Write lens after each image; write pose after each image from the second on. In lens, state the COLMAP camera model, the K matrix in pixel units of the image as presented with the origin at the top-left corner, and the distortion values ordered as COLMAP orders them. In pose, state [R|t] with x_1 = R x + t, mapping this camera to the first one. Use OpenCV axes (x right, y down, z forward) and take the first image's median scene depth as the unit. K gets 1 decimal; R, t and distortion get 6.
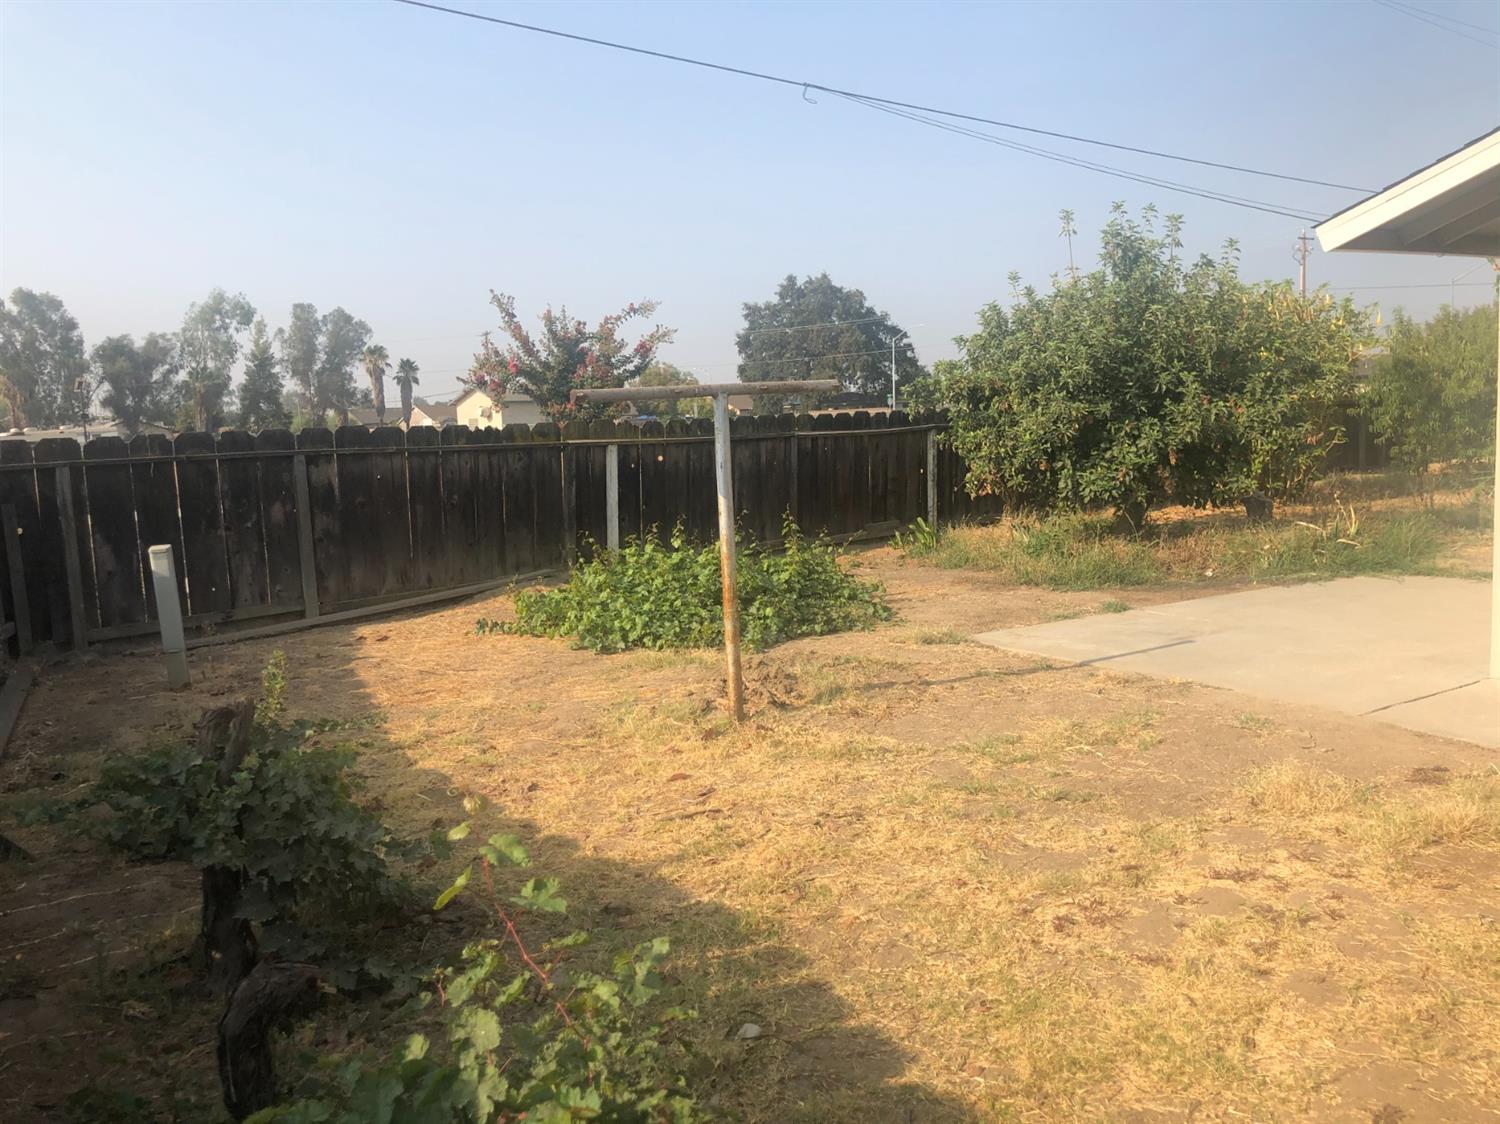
lens RADIAL K [[1226.4, 0, 749.1], [0, 1226.4, 560.0], [0, 0, 1]] dist [0.001507, 0.000108]
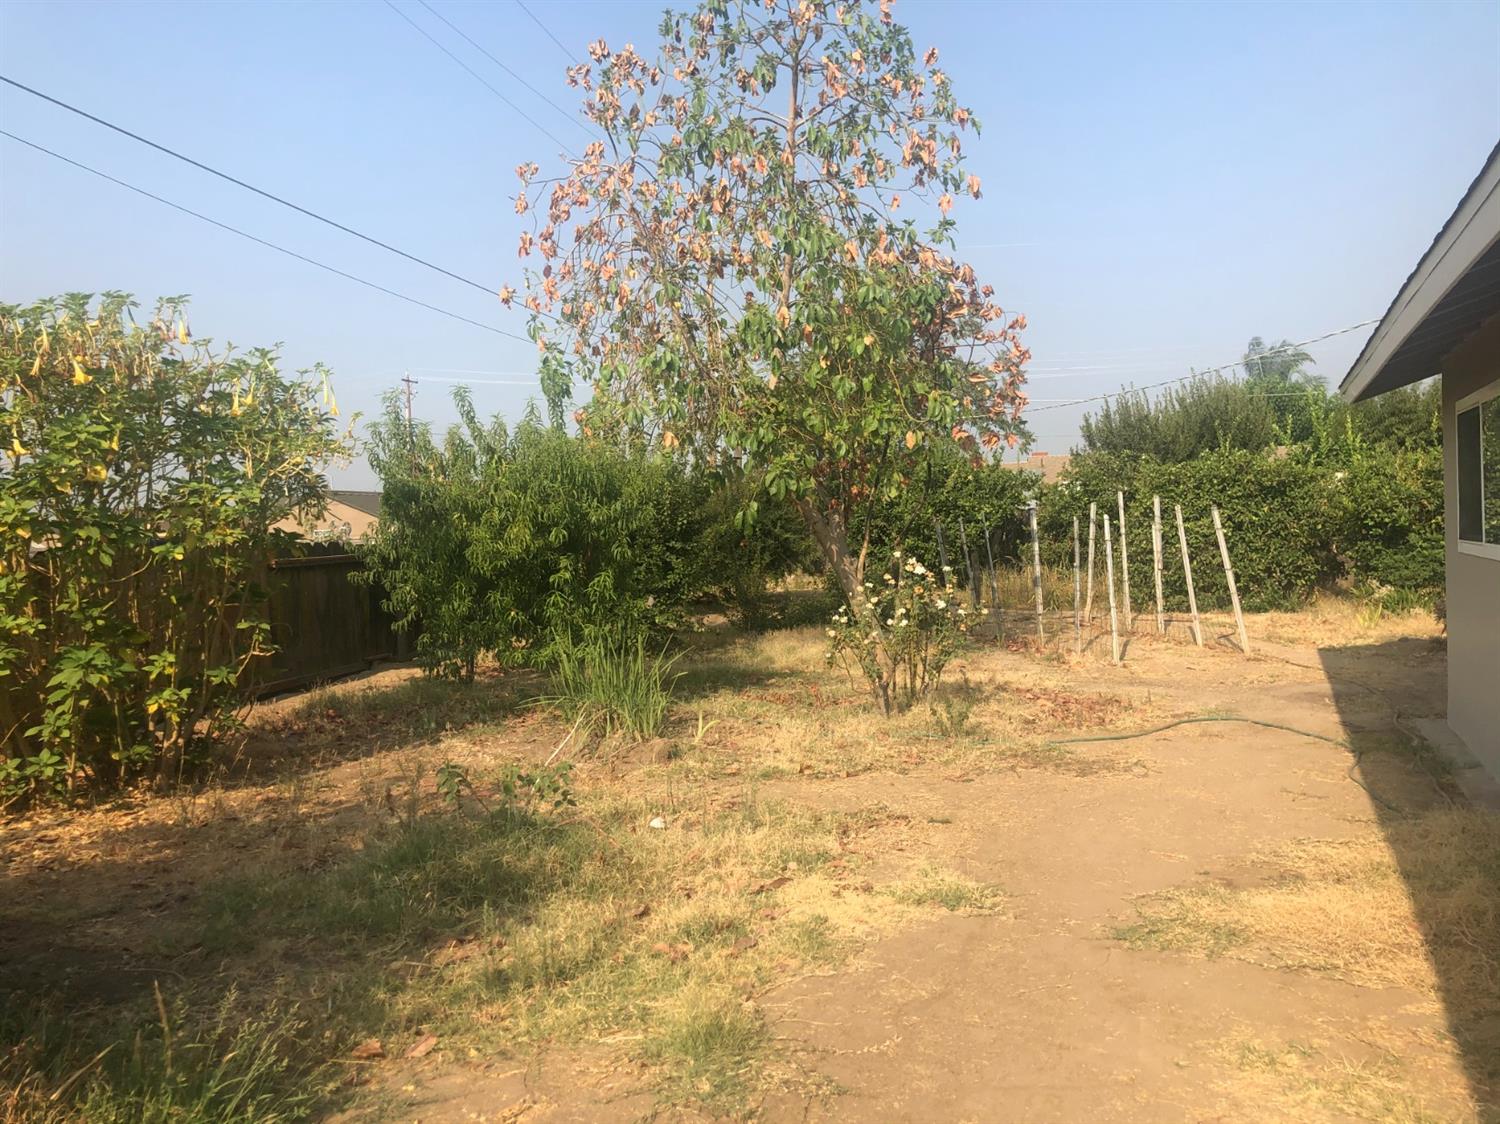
lens RADIAL K [[1226.4, 0, 749.6], [0, 1226.4, 561.8], [0, 0, 1]] dist [0.001507, 0.000108]
pose [[0.781848, -0.001304, 0.623467, 0.321805], [0.073434, 0.993230, -0.090011, -0.072261], [-0.619129, 0.116158, 0.776651, 0.498819]]
